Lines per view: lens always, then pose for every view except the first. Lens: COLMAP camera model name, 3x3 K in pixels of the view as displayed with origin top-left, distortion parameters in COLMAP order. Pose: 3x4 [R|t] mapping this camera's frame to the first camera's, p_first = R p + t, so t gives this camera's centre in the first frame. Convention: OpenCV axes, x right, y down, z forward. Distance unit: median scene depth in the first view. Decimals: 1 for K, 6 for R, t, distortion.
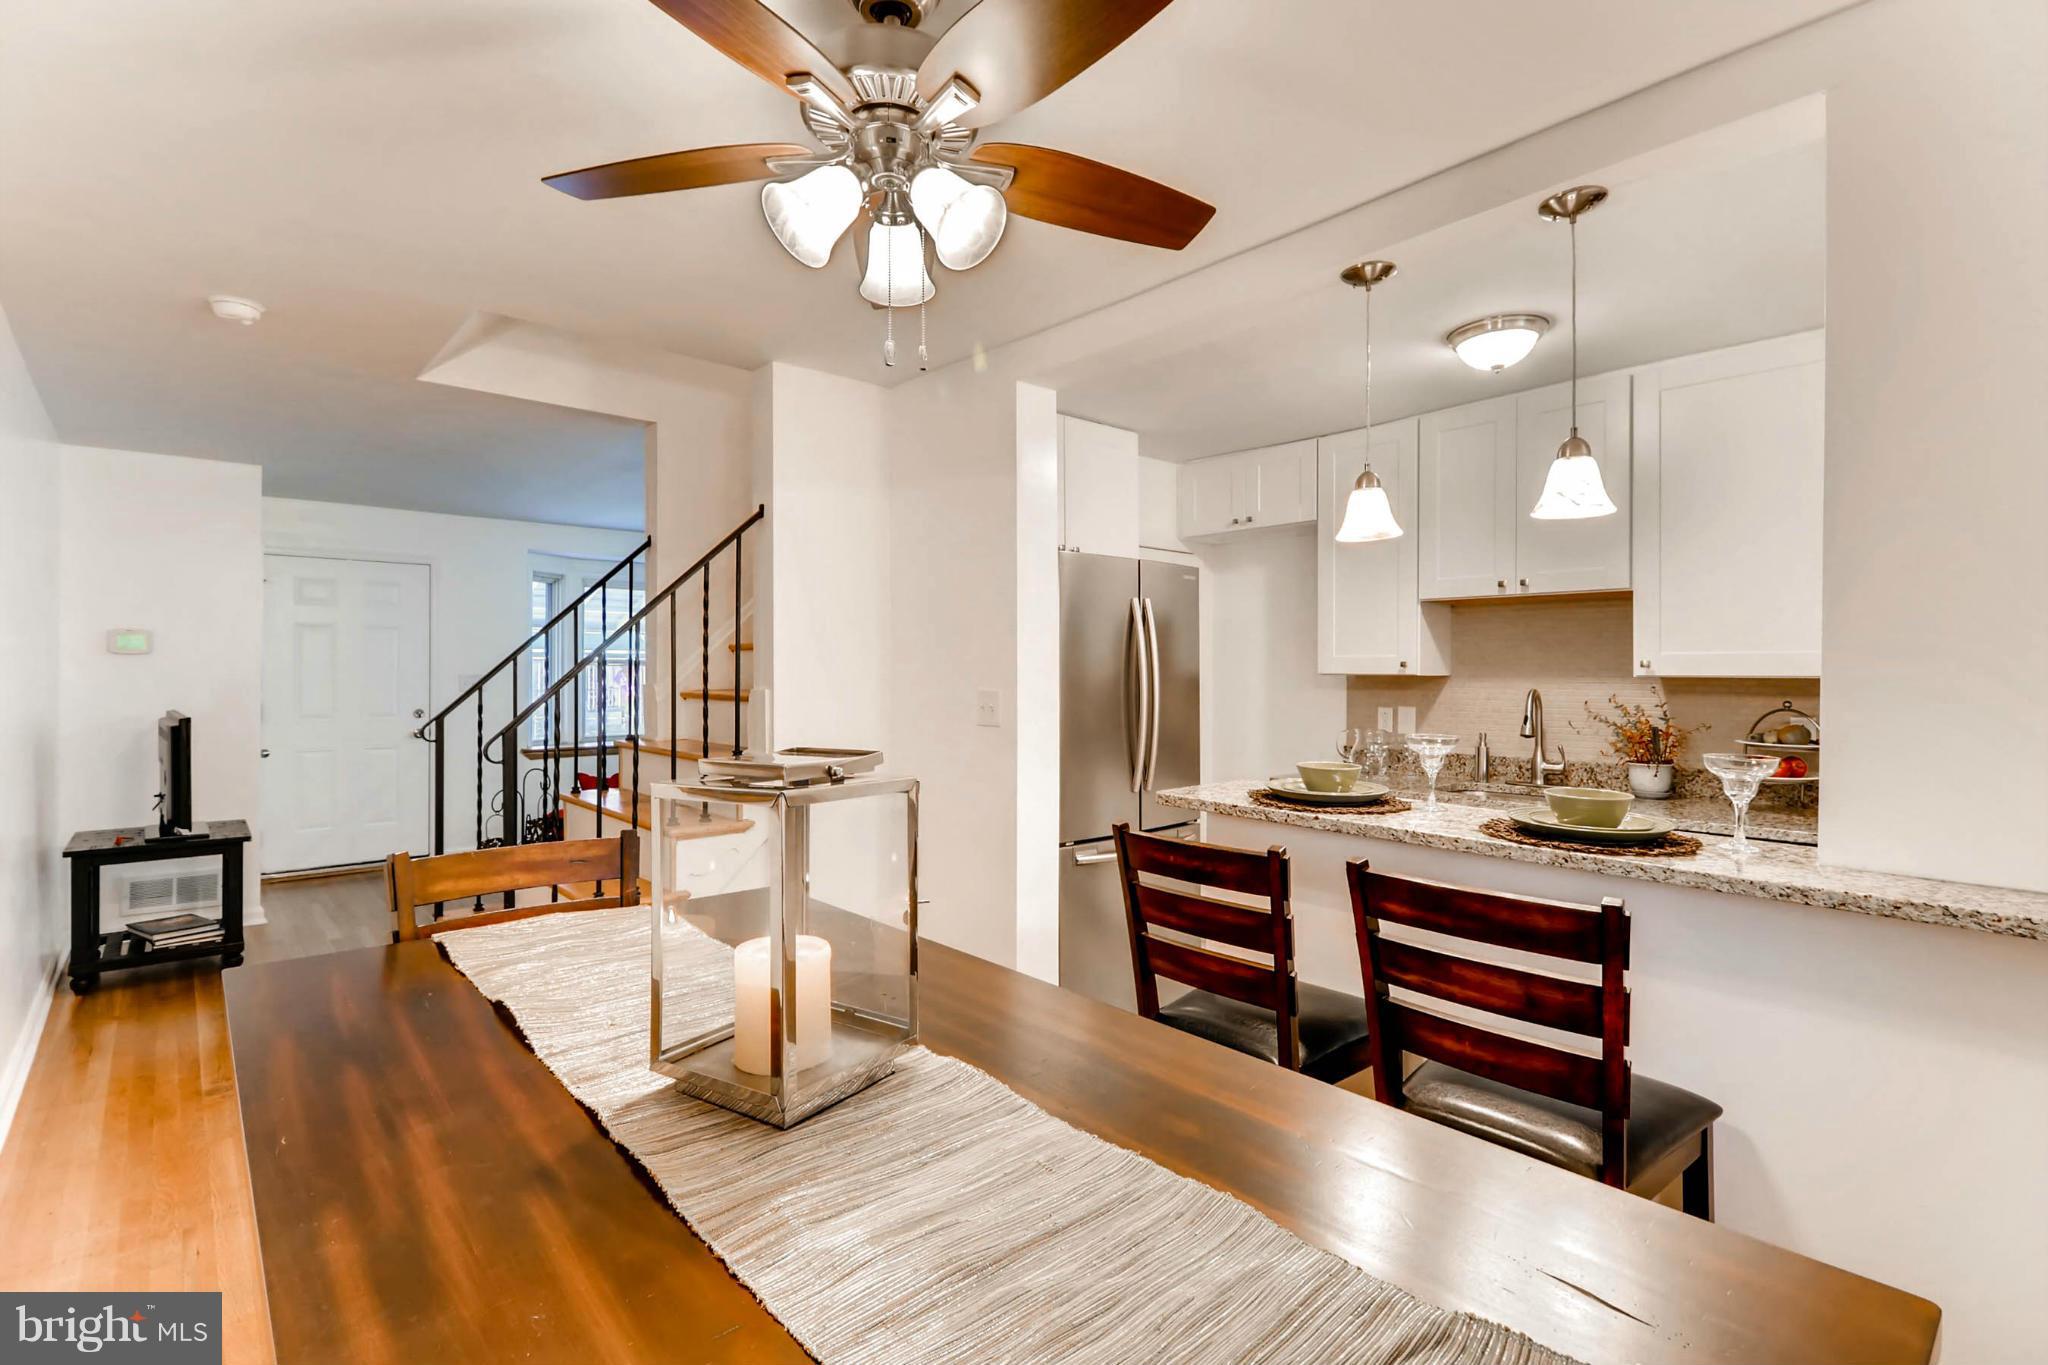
lens RADIAL K [[948.6, 0, 1028.3], [0, 948.6, 677.9], [0, 0, 1]] dist [0.027051, -0.018362]
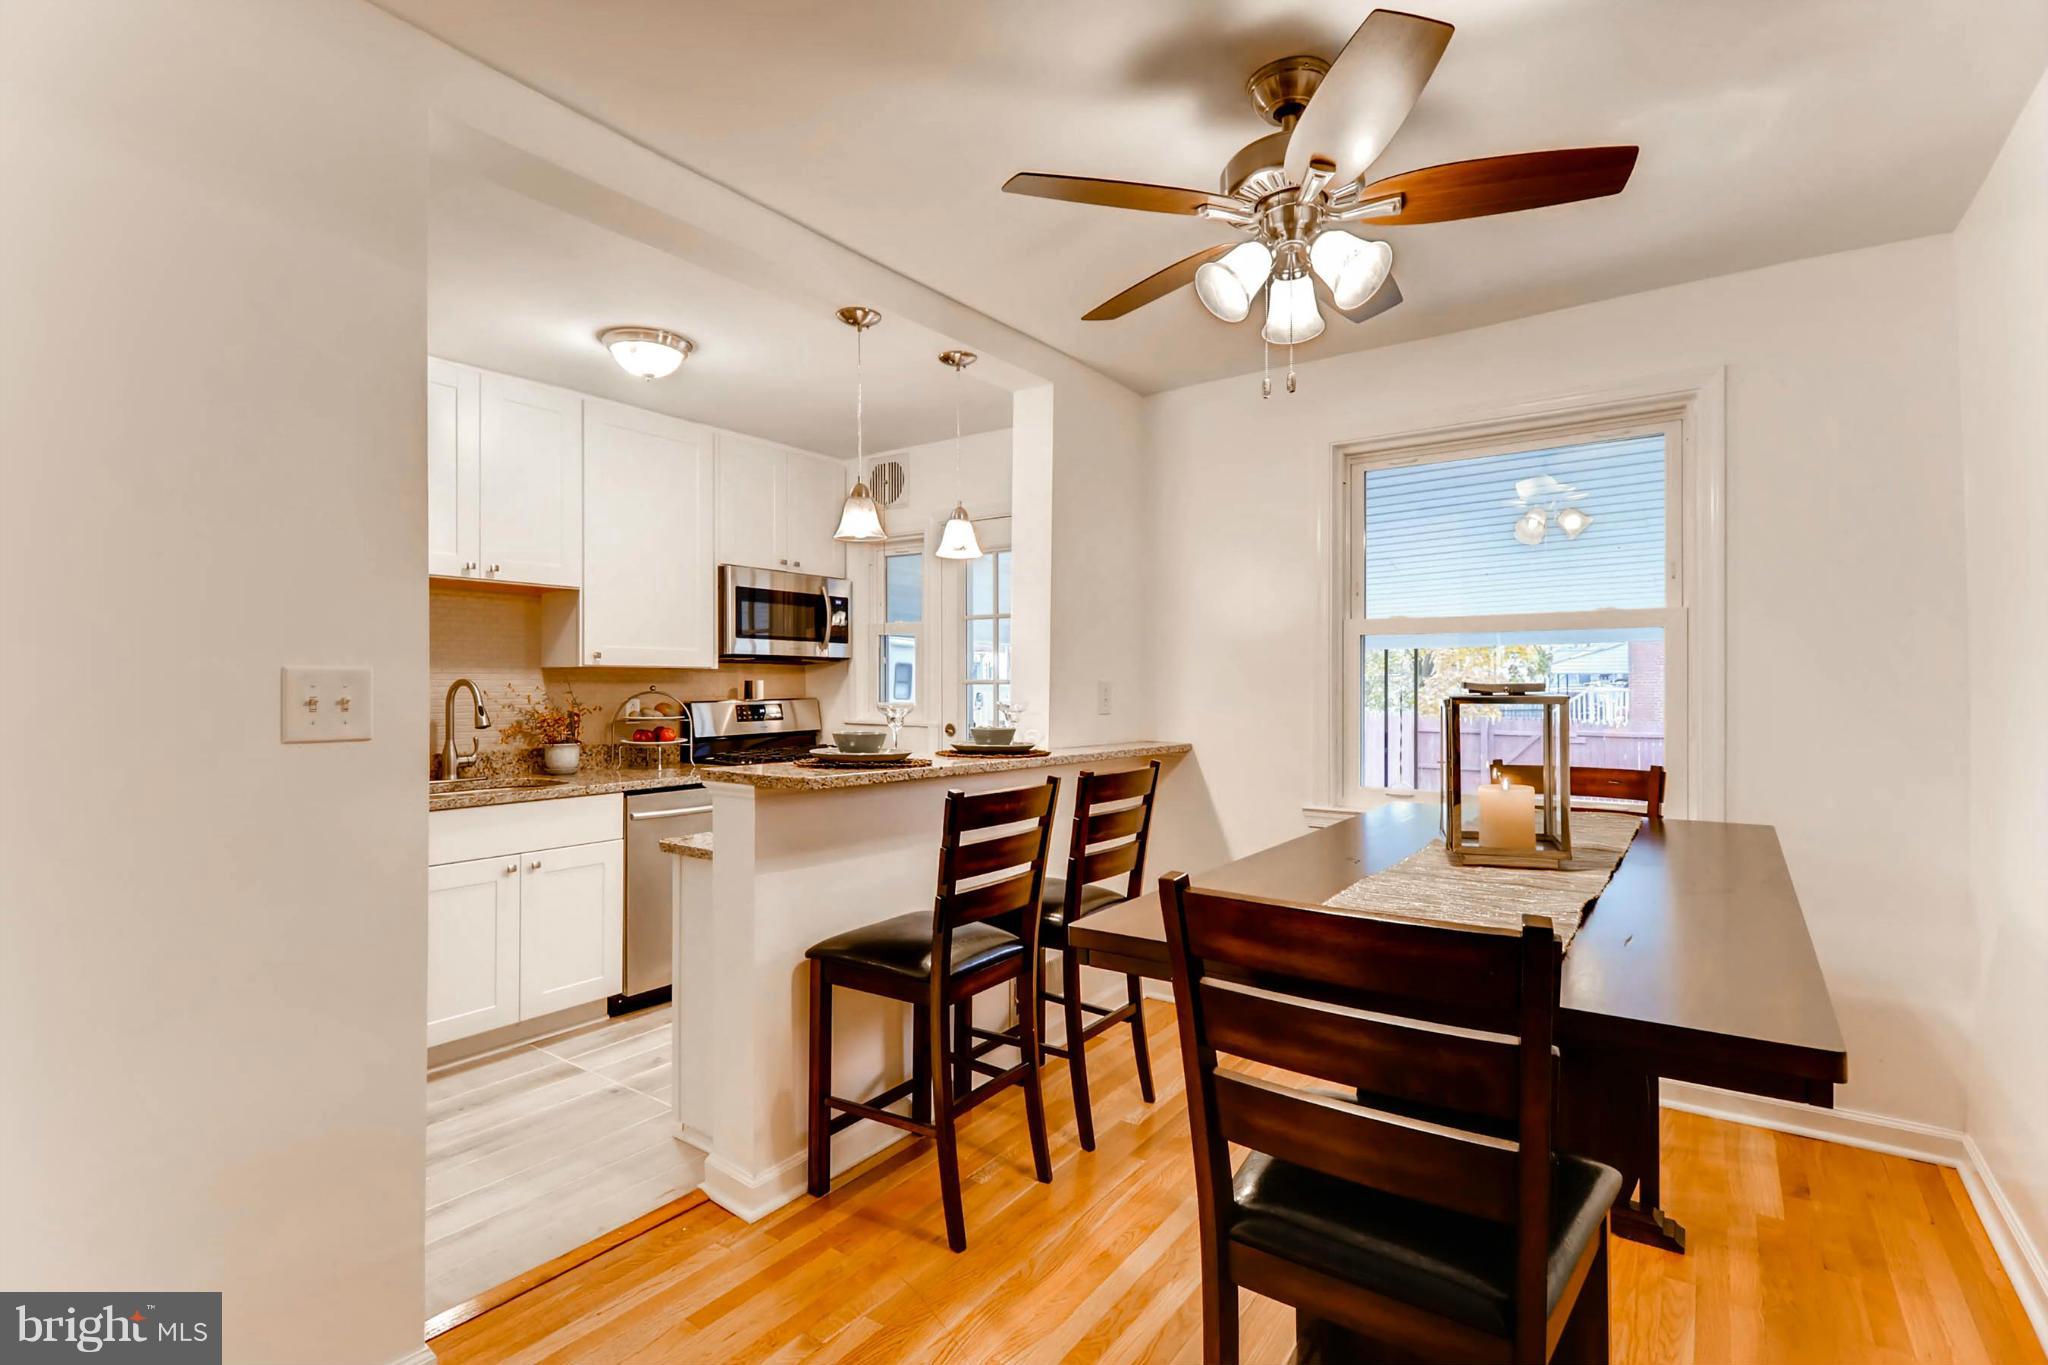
lens RADIAL K [[948.6, 0, 1028.3], [0, 948.6, 677.9], [0, 0, 1]] dist [0.027051, -0.018362]
pose [[-0.209406, 0.005440, 0.977814, -0.543675], [0.009356, 0.999950, -0.003559, 0.020187], [-0.977784, 0.008403, -0.209447, 0.672321]]
